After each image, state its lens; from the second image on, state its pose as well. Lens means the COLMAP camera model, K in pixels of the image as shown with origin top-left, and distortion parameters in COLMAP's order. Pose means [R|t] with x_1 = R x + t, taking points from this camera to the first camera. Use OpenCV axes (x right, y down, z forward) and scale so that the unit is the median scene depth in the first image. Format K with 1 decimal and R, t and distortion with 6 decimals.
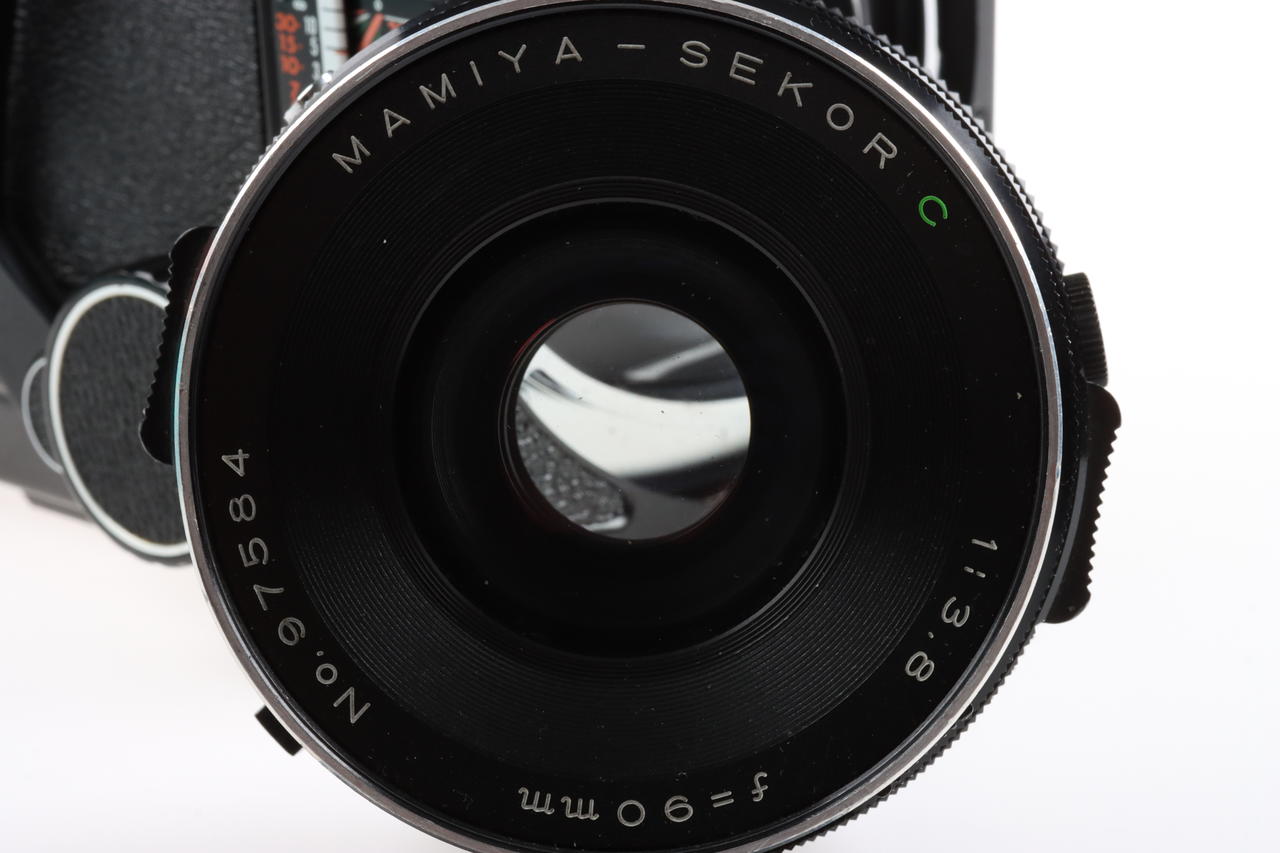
lens RADIAL K [[3832.0, 0, 640.0], [0, 3832.0, 426.5], [0, 0, 1]] dist [-0.111201, -0.858311]
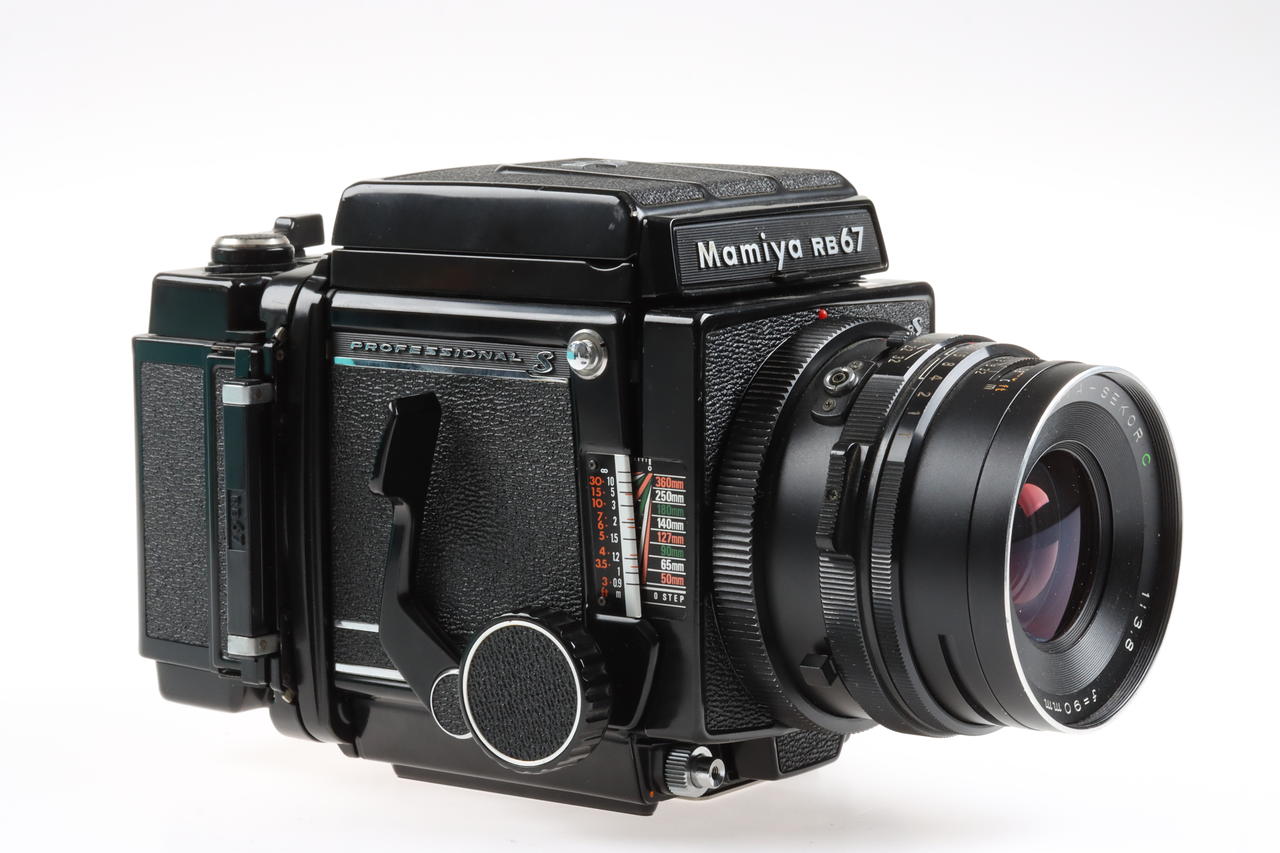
lens RADIAL K [[3832.0, 0, 640.0], [0, 3832.0, 426.5], [0, 0, 1]] dist [-0.111201, -0.858311]
pose [[0.995522, -0.015658, 0.093222, -0.247787], [0.032727, 0.982287, -0.184500, 0.220640], [-0.088682, 0.186725, 0.978401, -0.875370]]
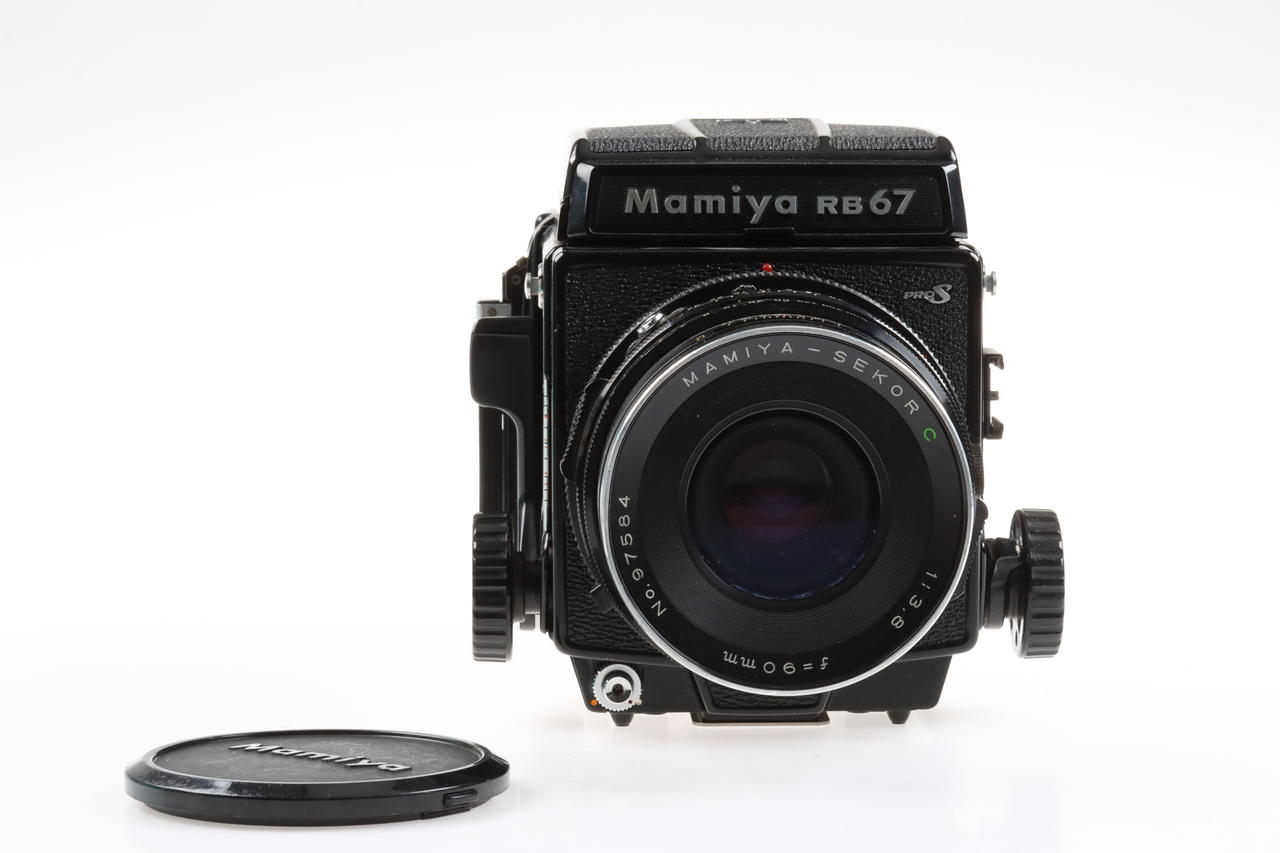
lens RADIAL K [[3832.0, 0, 640.0], [0, 3832.0, 426.5], [0, 0, 1]] dist [-0.111201, -0.858311]
pose [[0.698907, 0.082184, -0.710476, 1.421393], [-0.219067, 0.970230, -0.103269, 0.109630], [0.680837, 0.227817, 0.696103, -0.406639]]
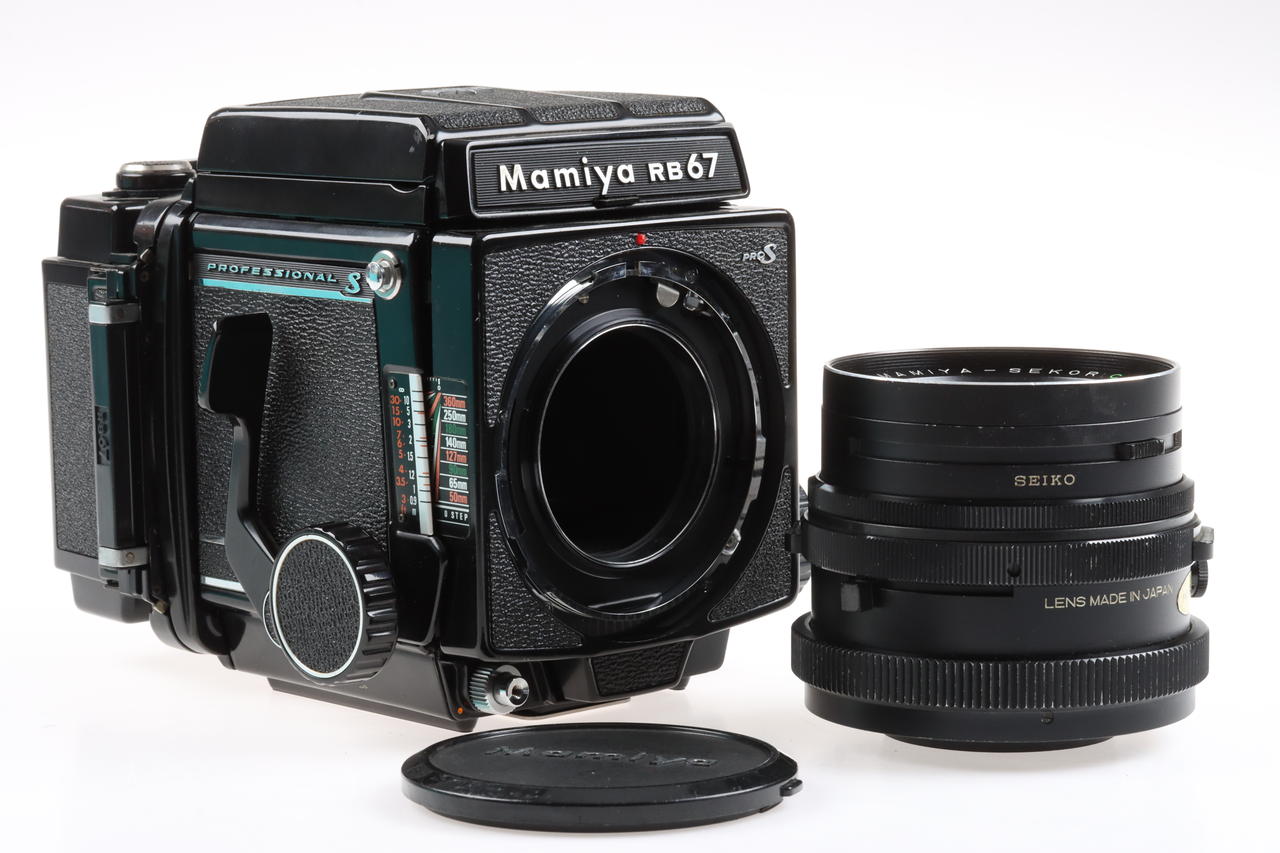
lens RADIAL K [[3832.0, 0, 640.0], [0, 3832.0, 426.5], [0, 0, 1]] dist [-0.111201, -0.858311]
pose [[0.994435, -0.000238, -0.105352, 0.235006], [-0.018629, 0.983843, -0.178064, 0.250765], [0.103692, 0.179035, 0.978363, -0.883539]]
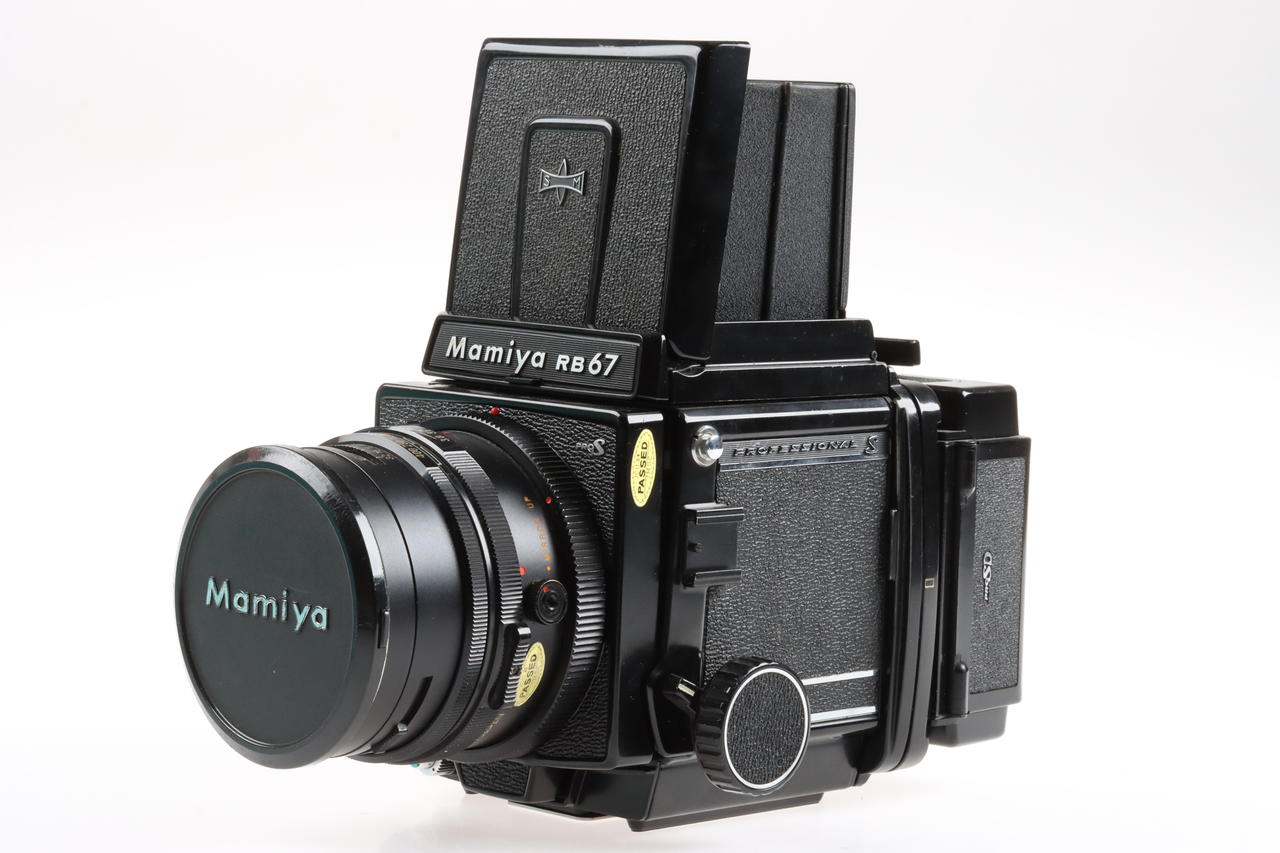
lens RADIAL K [[3832.0, 0, 640.0], [0, 3832.0, 426.5], [0, 0, 1]] dist [-0.111201, -0.858311]
pose [[-0.077298, 0.096388, -0.992338, 2.366305], [-0.326353, 0.938037, 0.116535, -0.490011], [0.942082, 0.332860, -0.041052, 1.208362]]
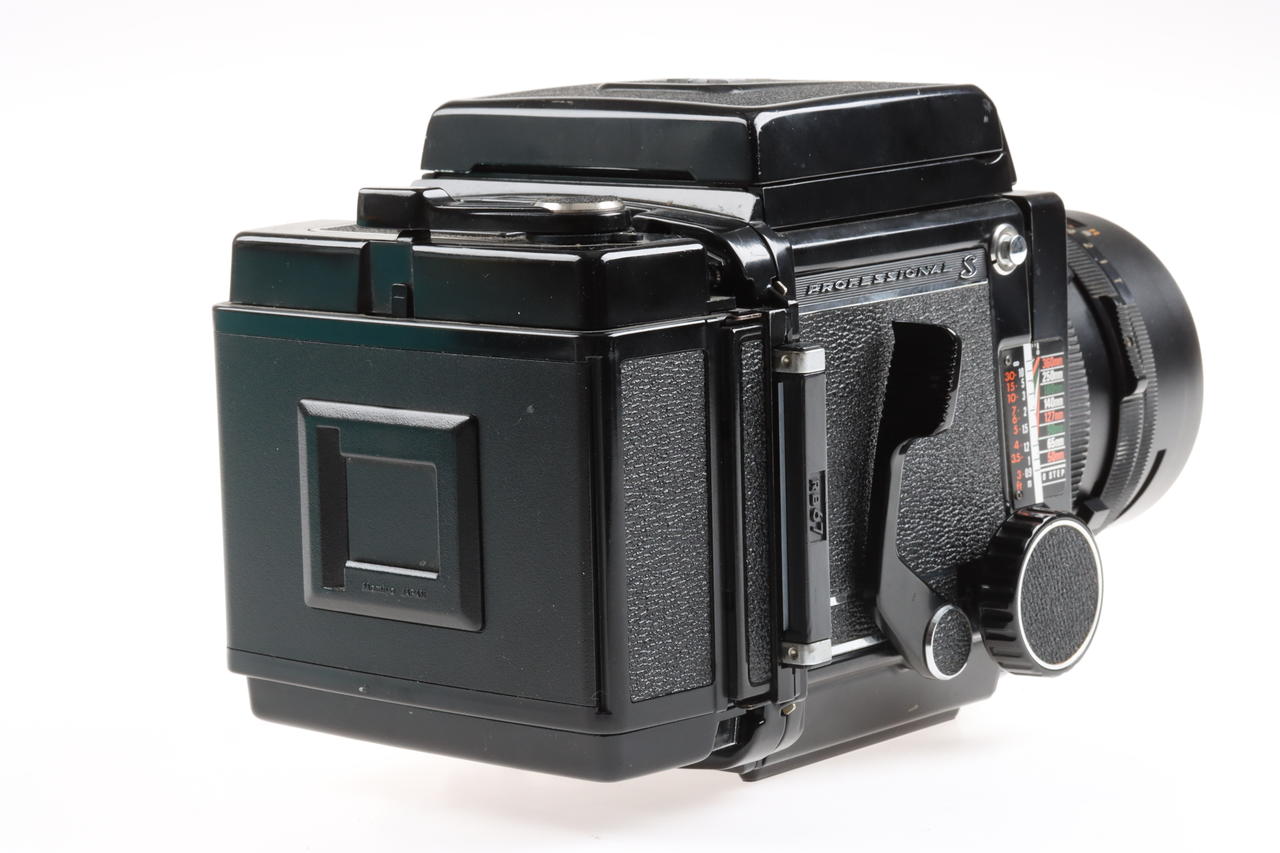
lens RADIAL K [[3800.1, 0, 640.0], [0, 3800.1, 379.3], [0, 0, 1]] dist [0.959489, -0.102614]
pose [[-0.036517, -0.131428, 0.990653, -1.959192], [0.327099, 0.935135, 0.136120, -0.420901], [-0.944284, 0.329013, 0.008841, 1.153517]]
